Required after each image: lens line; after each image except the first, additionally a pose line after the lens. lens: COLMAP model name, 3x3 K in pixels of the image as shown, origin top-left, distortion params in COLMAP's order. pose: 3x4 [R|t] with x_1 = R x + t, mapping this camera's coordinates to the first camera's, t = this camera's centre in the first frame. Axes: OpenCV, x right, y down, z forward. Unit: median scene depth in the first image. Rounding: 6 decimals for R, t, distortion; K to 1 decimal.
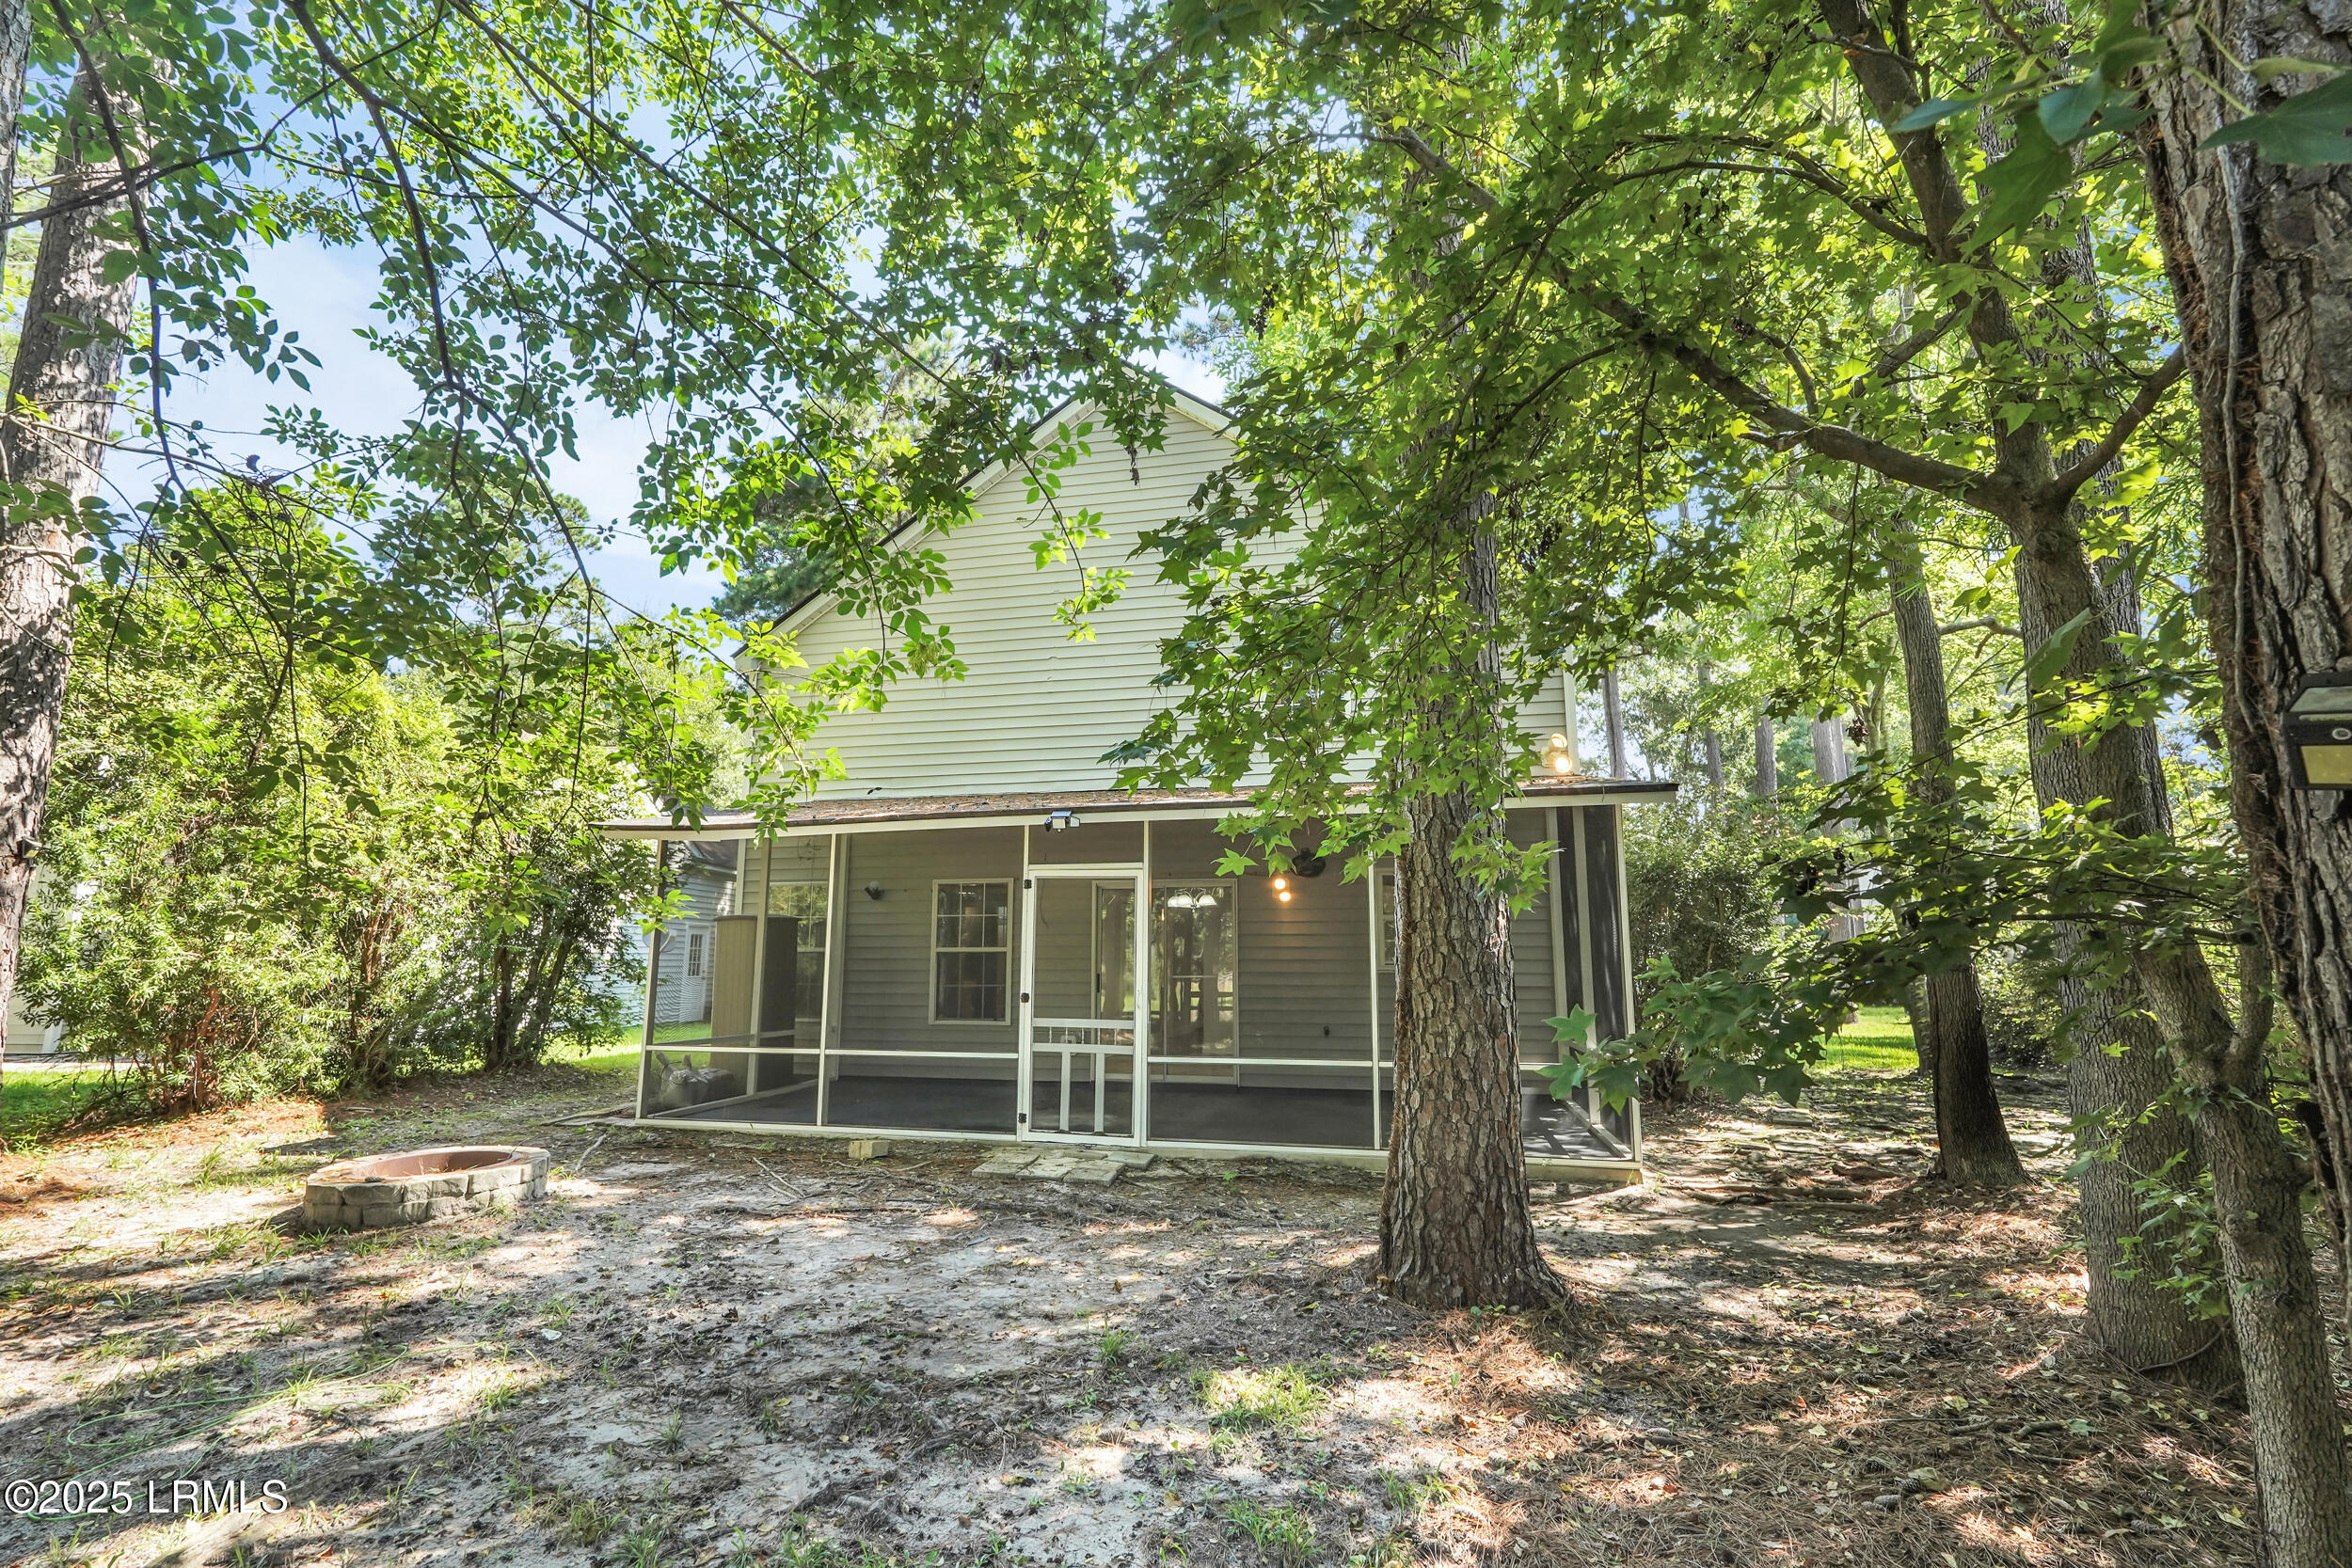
lens RADIAL K [[1083.6, 0, 1176.0], [0, 1083.6, 784.0], [0, 0, 1]] dist [-0.003738, 0.000452]
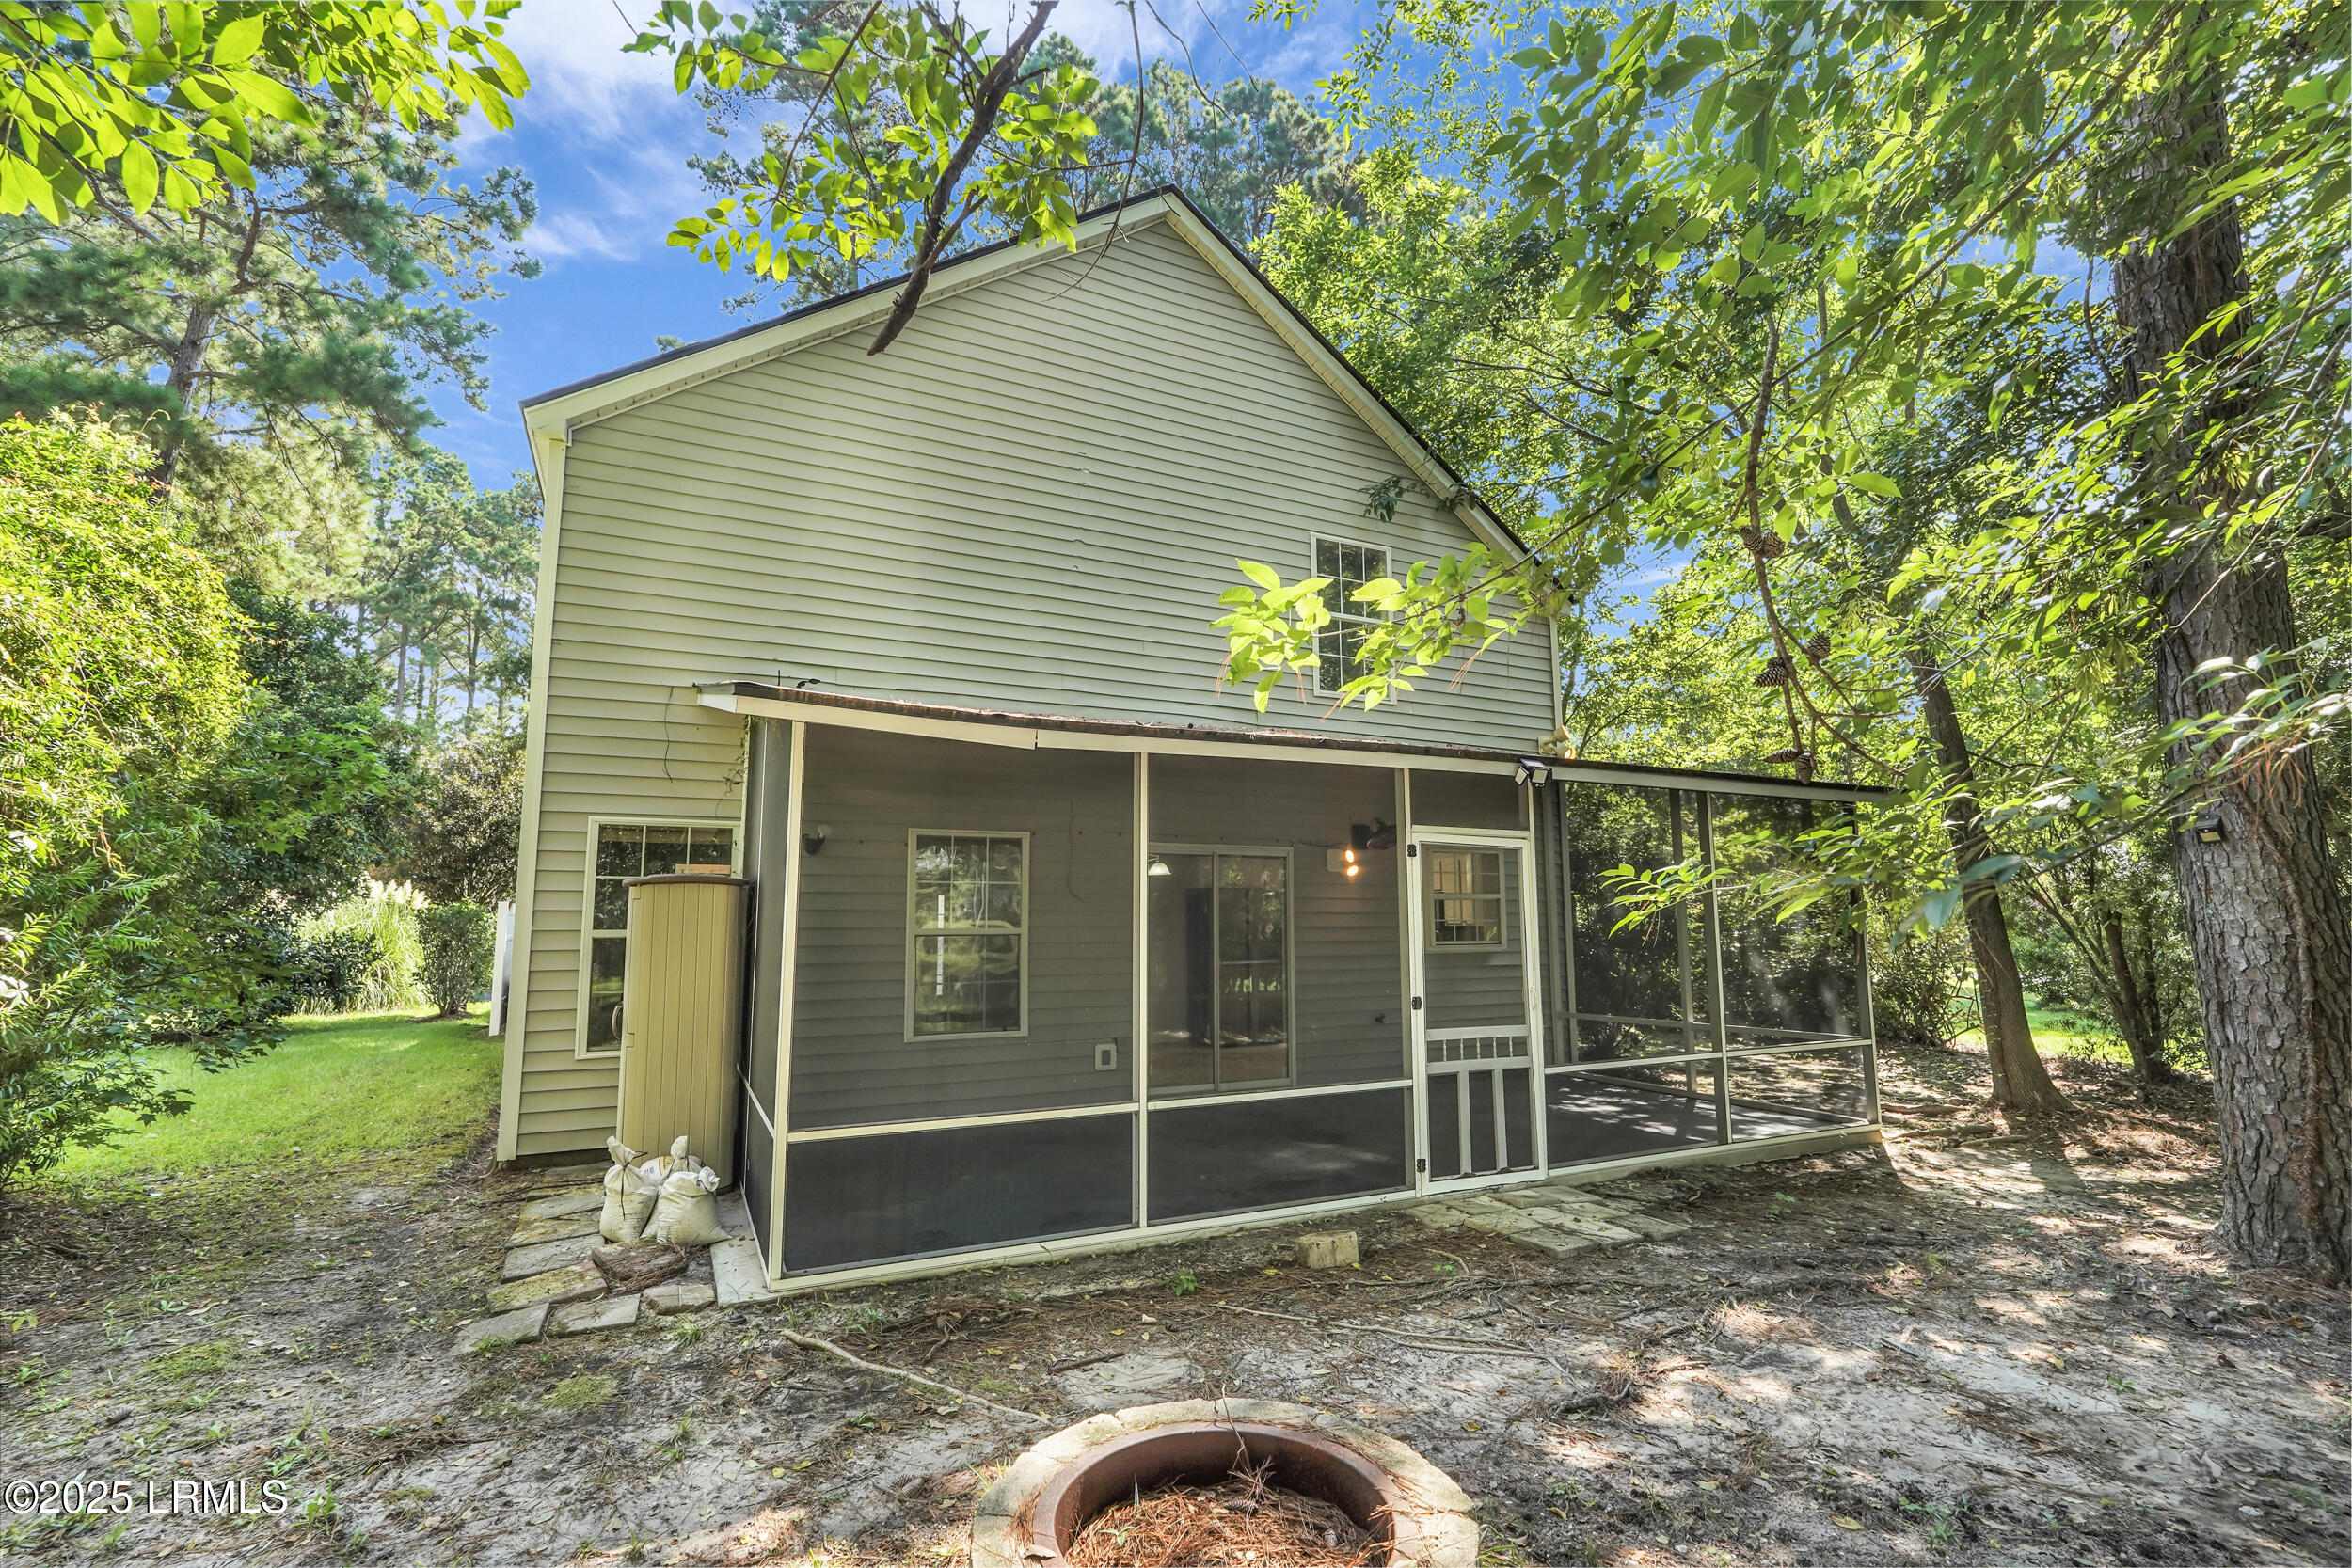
lens RADIAL K [[1048.7, 0, 1176.0], [0, 1048.7, 784.0], [0, 0, 1]] dist [-0.013564, 0.009305]
pose [[0.764616, 0.082530, 0.639180, -0.754383], [-0.101752, 0.994787, -0.006725, 0.070849], [-0.636403, -0.059896, 0.769028, 0.574185]]
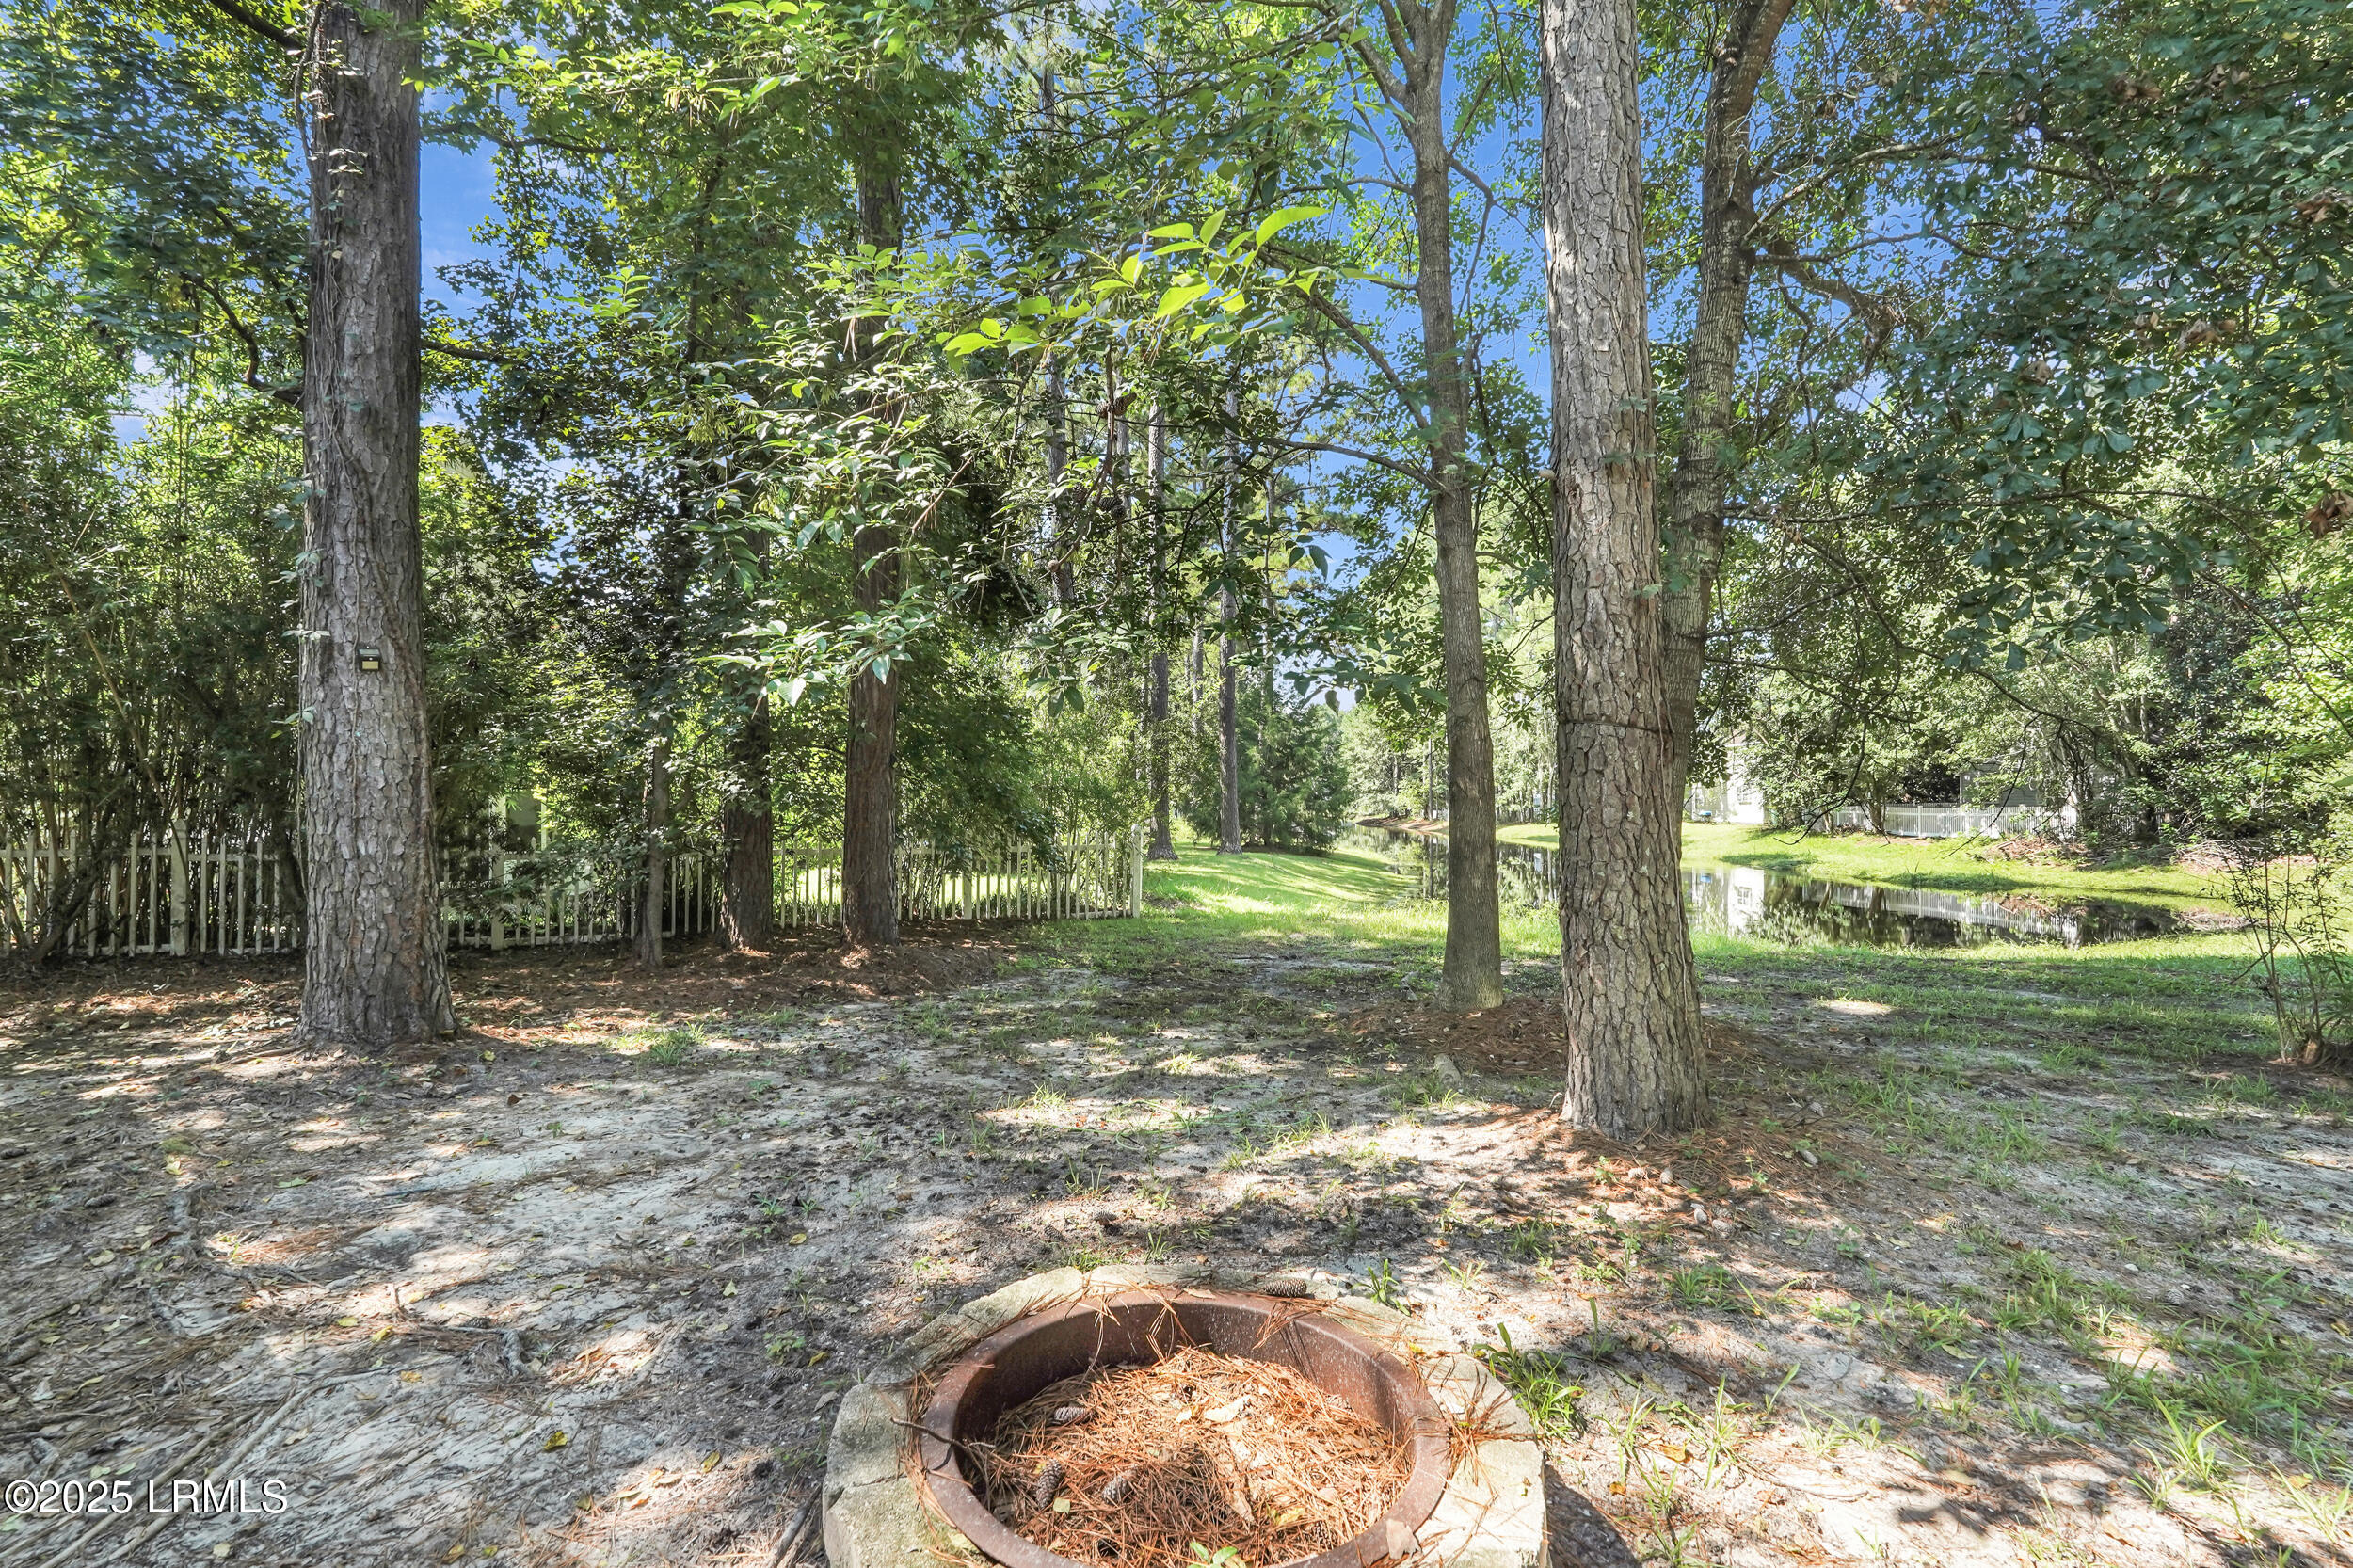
lens RADIAL K [[1049.2, 0, 1176.5], [0, 1049.2, 784.0], [0, 0, 1]] dist [-0.013564, 0.009305]
pose [[-0.892914, 0.010051, 0.450115, -0.637328], [-0.068442, 0.985101, -0.157768, 0.179612], [-0.444995, -0.171680, -0.878923, 1.002166]]
